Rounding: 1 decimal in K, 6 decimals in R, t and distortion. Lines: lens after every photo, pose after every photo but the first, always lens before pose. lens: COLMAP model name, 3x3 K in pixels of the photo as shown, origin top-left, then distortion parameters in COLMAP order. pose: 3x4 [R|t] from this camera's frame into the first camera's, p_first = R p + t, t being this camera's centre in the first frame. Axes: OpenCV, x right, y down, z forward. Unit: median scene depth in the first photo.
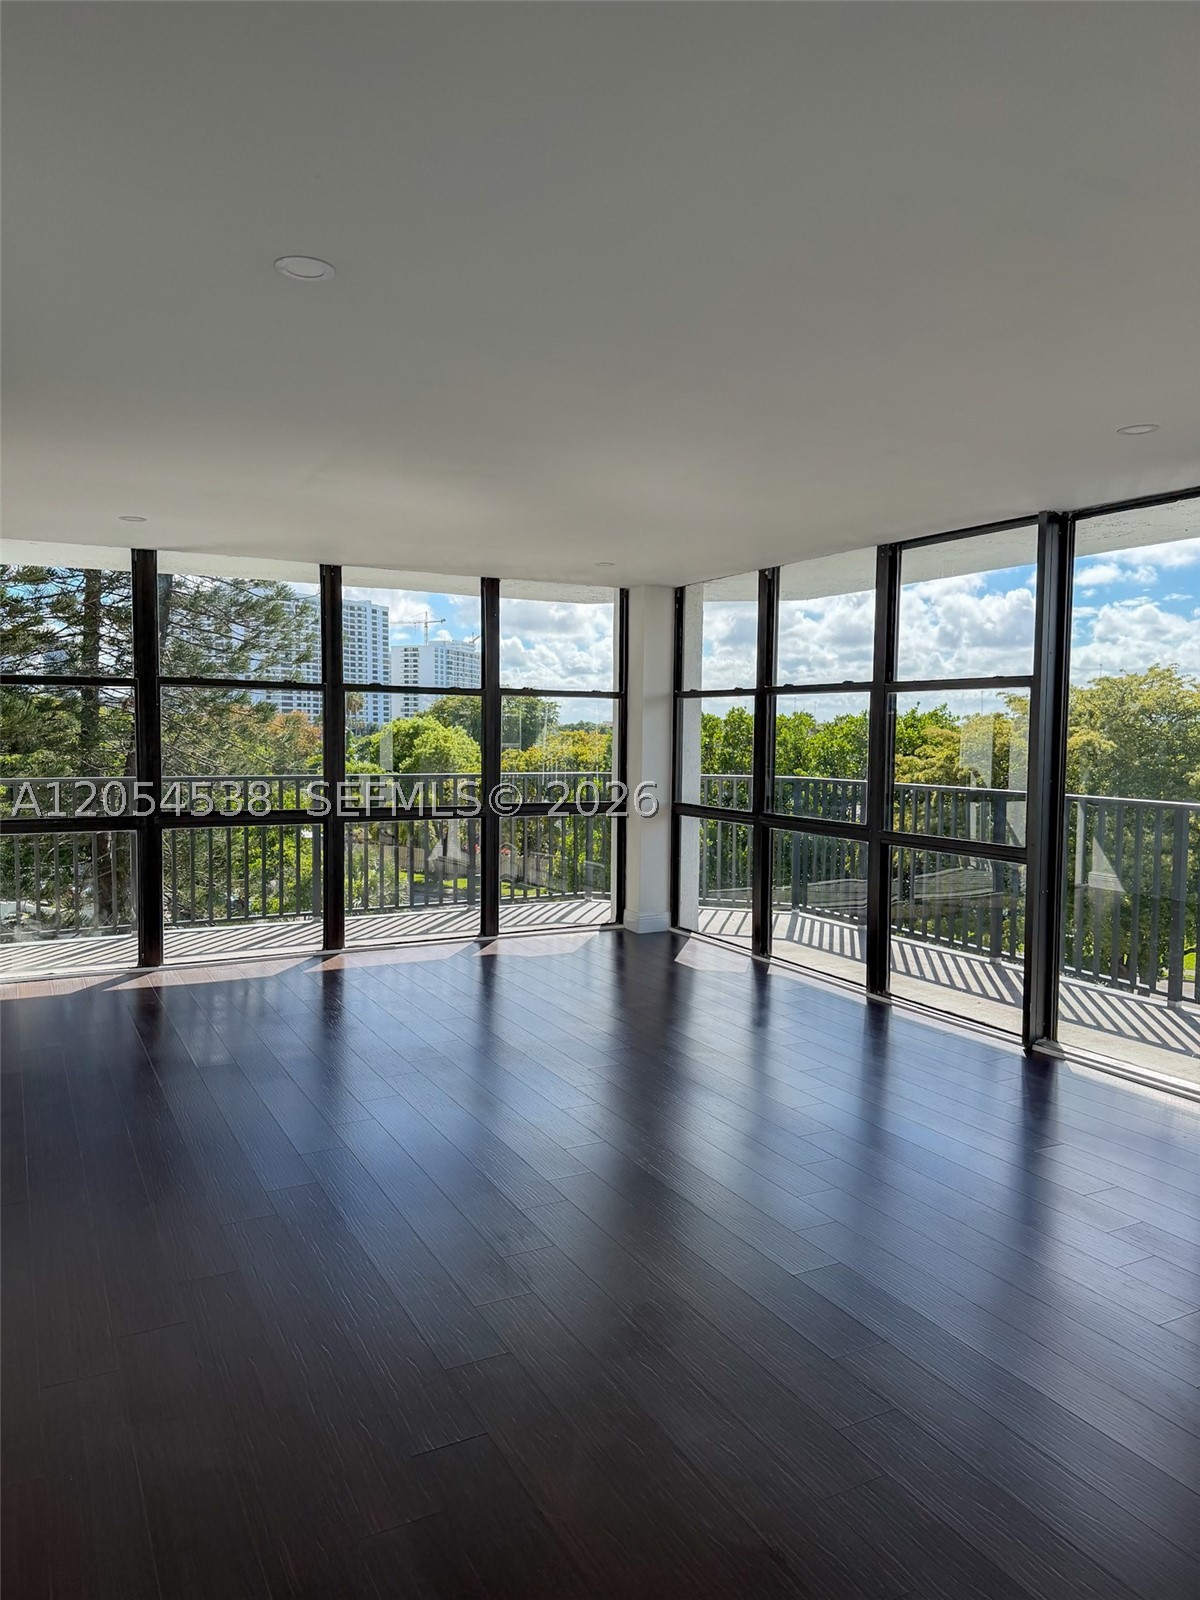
lens RADIAL K [[1101.7, 0, 601.5], [0, 1101.7, 796.8], [0, 0, 1]] dist [0.039157, 0.000298]
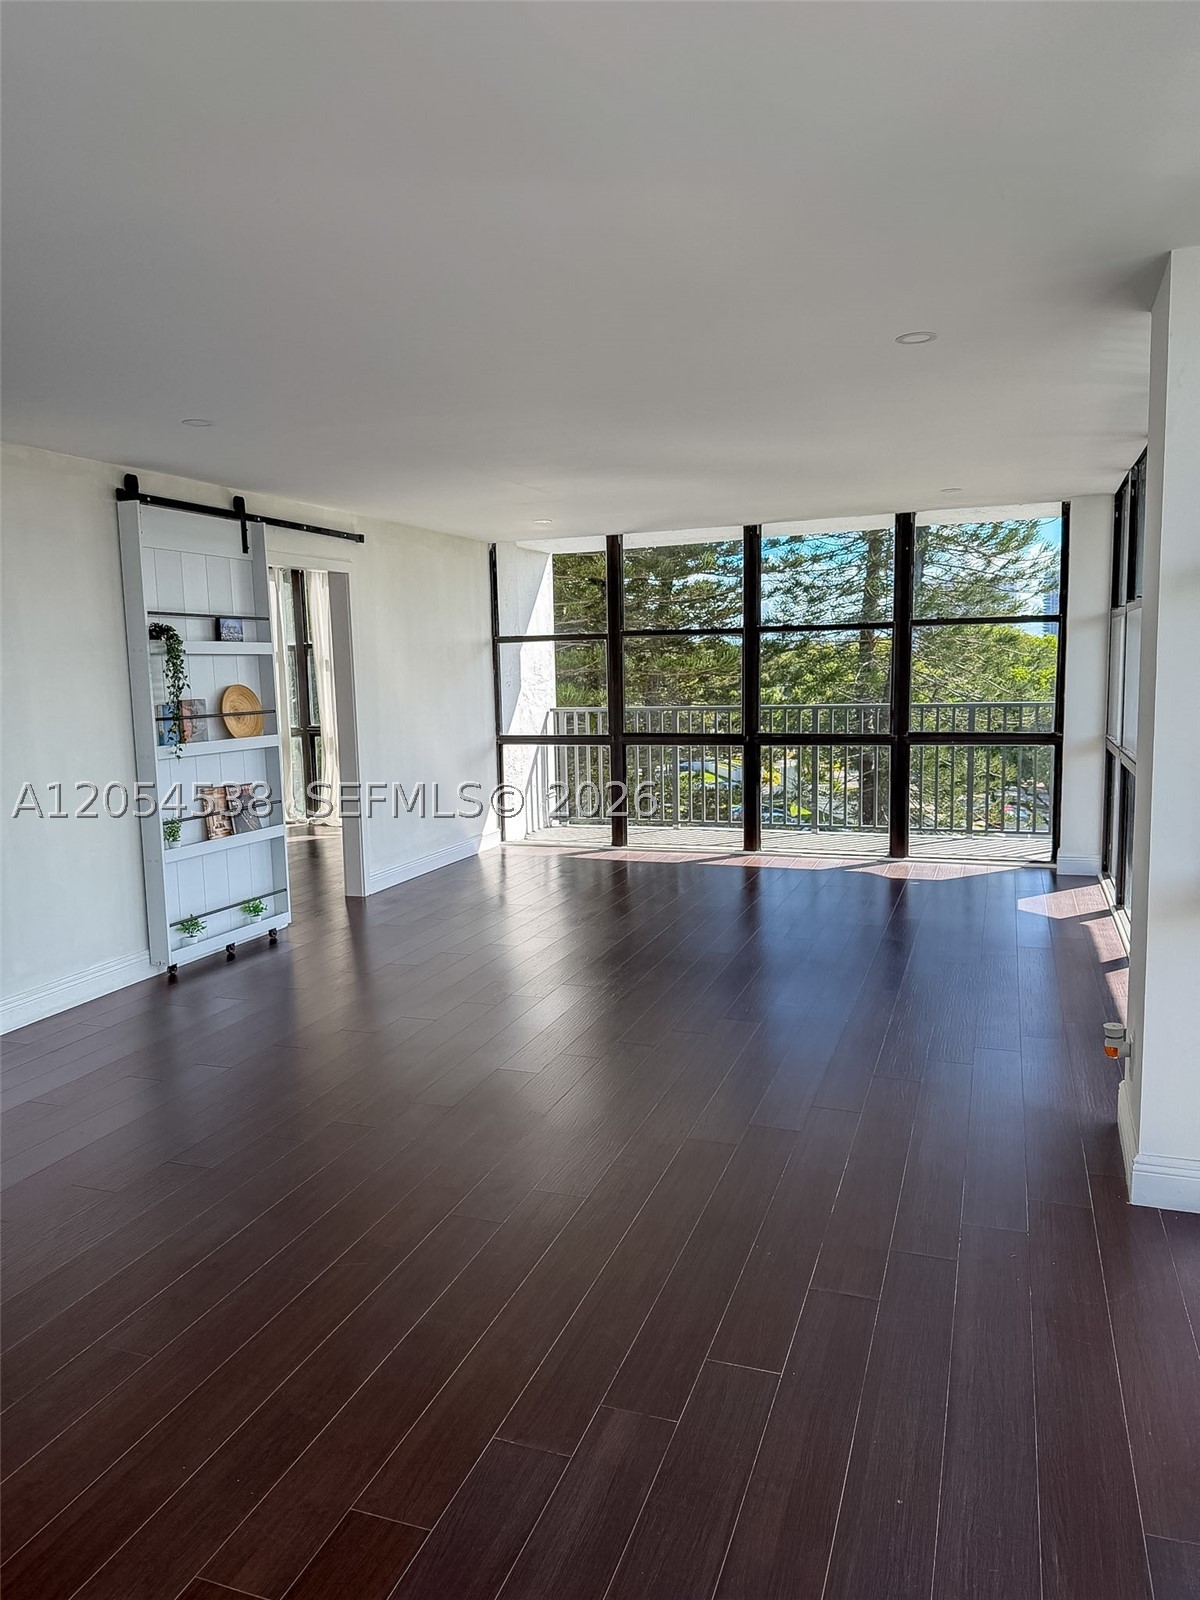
lens RADIAL K [[948.0, 0, 601.7], [0, 948.0, 796.6], [0, 0, 1]] dist [-0.009957, -0.001385]
pose [[0.646879, 0.079482, -0.758439, 0.319441], [-0.016580, 0.995784, 0.090214, -0.007546], [0.762412, -0.045783, 0.645470, 0.154243]]
